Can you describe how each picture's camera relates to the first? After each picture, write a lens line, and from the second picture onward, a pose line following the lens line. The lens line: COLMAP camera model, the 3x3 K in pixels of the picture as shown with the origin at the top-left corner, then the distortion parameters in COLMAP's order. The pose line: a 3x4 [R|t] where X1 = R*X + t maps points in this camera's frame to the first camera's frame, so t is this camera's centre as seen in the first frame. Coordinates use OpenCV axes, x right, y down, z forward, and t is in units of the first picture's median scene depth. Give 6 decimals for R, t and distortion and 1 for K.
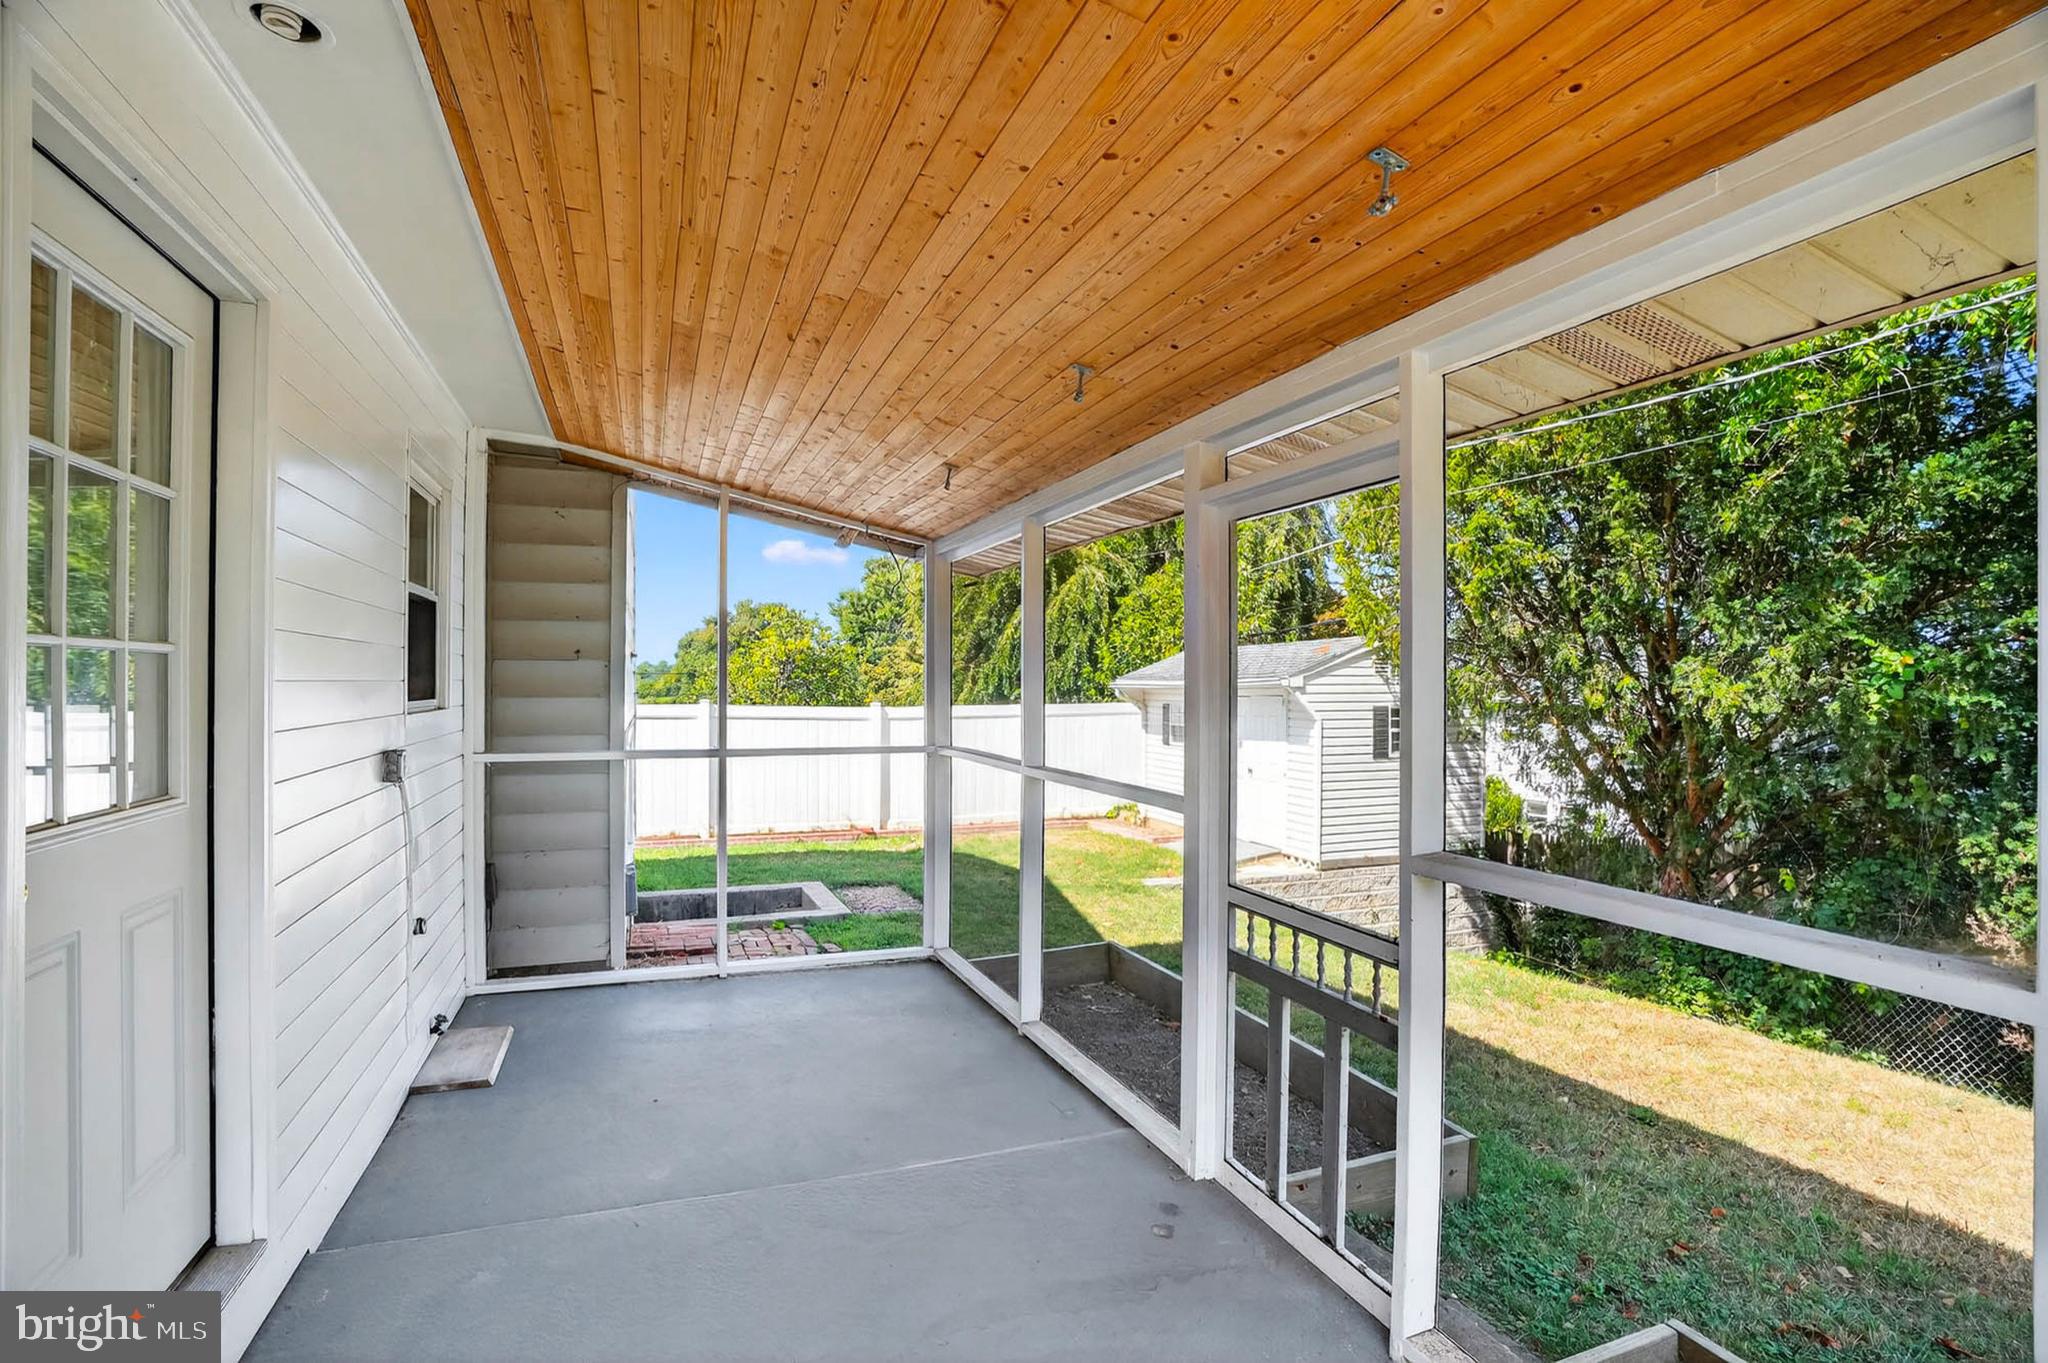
lens RADIAL K [[953.7, 0, 1007.8], [0, 953.7, 681.7], [0, 0, 1]] dist [-0.058056, 0.018017]
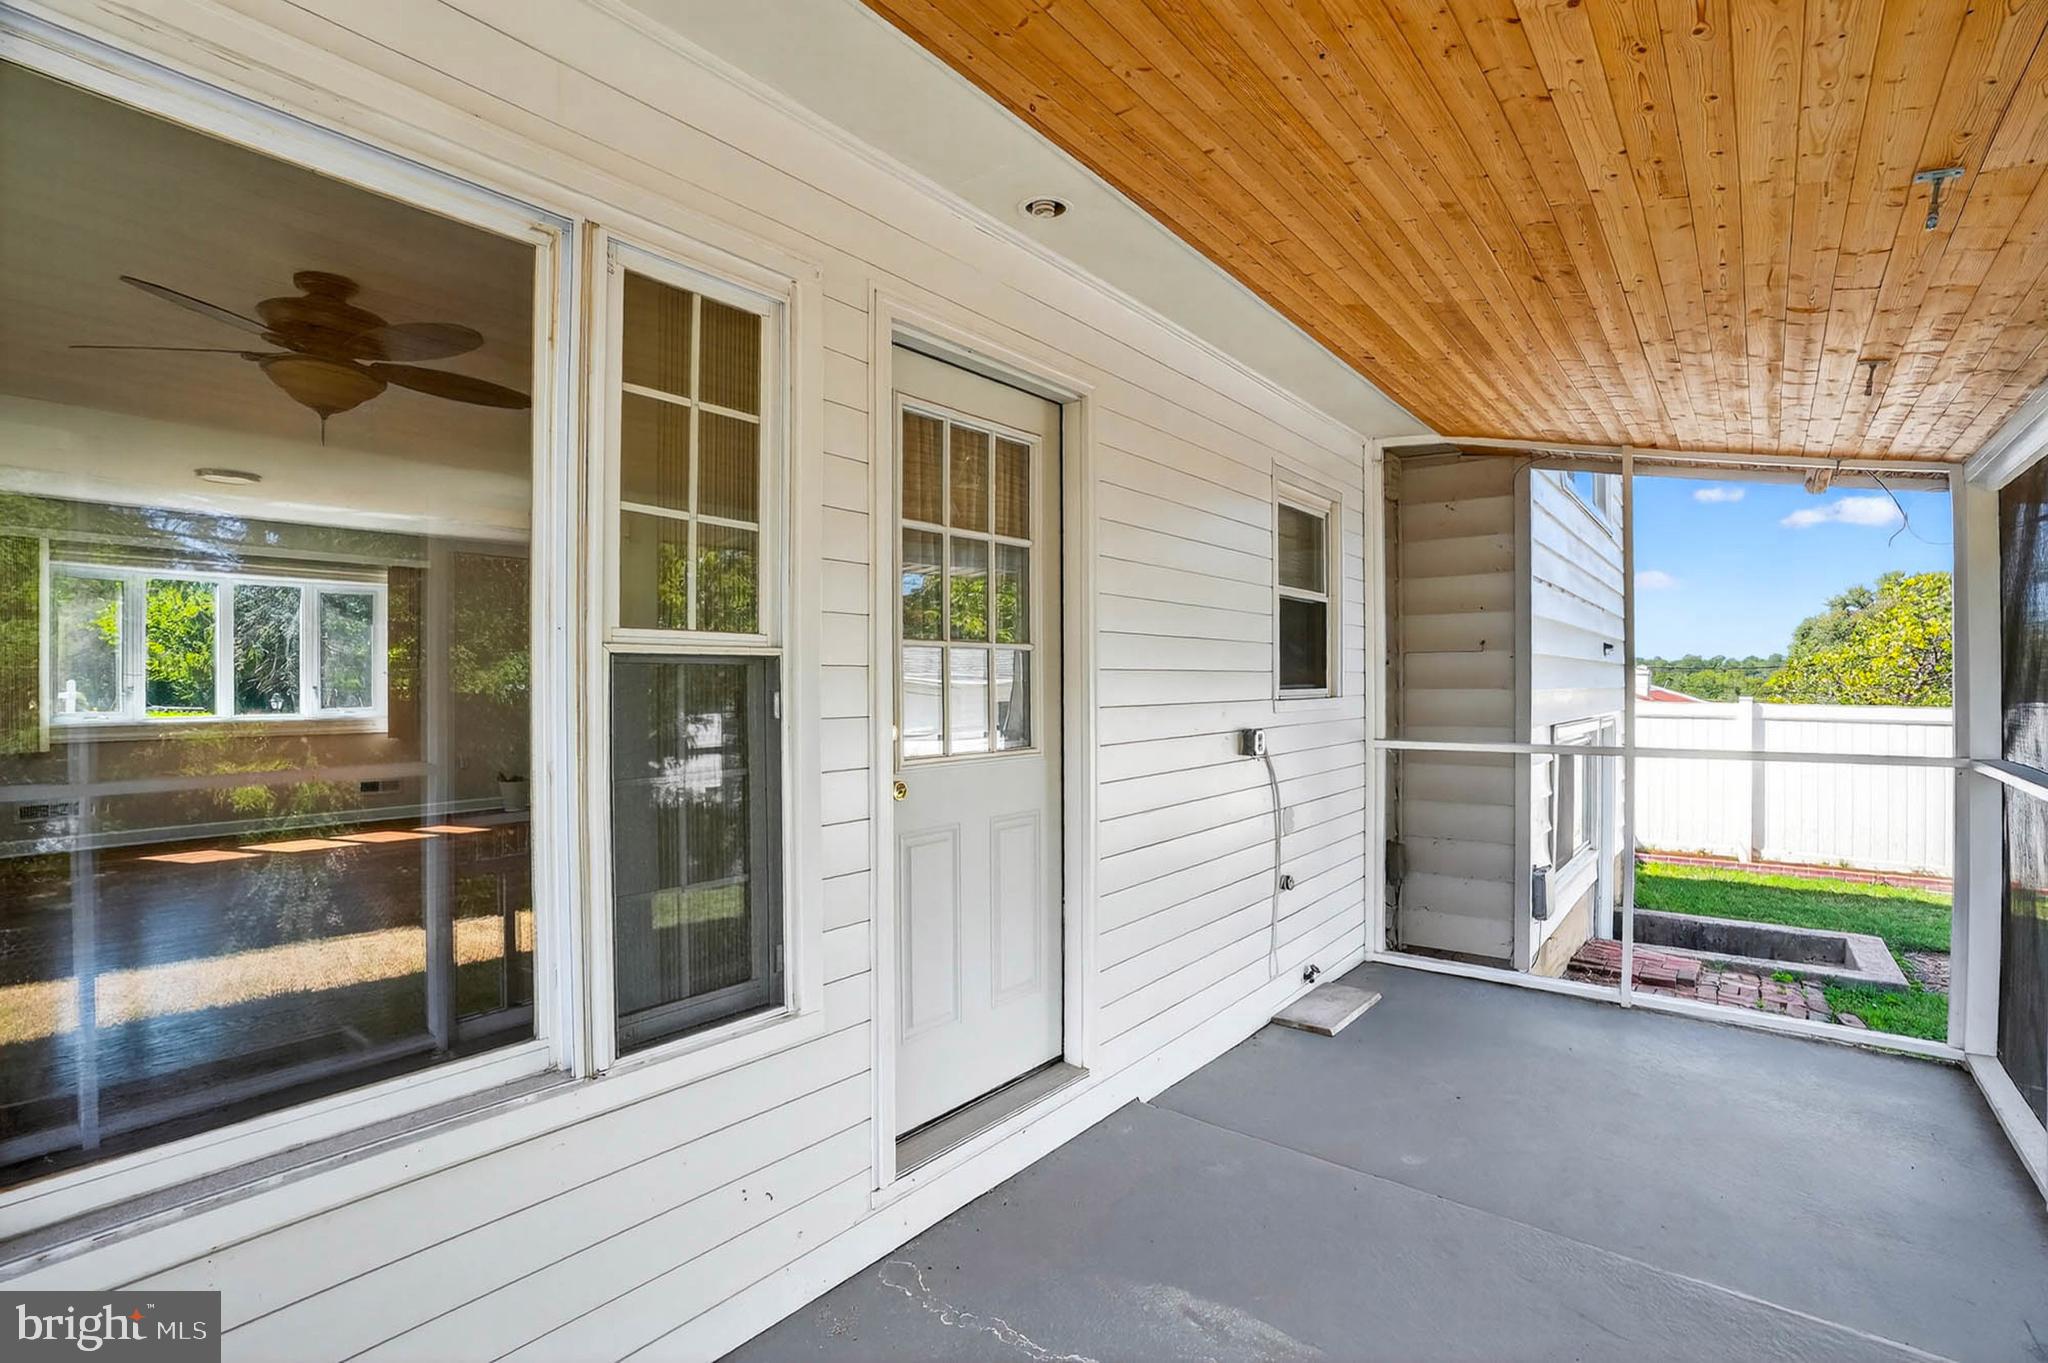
lens RADIAL K [[953.7, 0, 1004.5], [0, 953.7, 677.7], [0, 0, 1]] dist [-0.058056, 0.018017]
pose [[0.514014, -0.008554, -0.857739, 0.150700], [0.006701, 0.999960, -0.005957, 0.008356], [0.857756, -0.002686, 0.514051, 0.065327]]
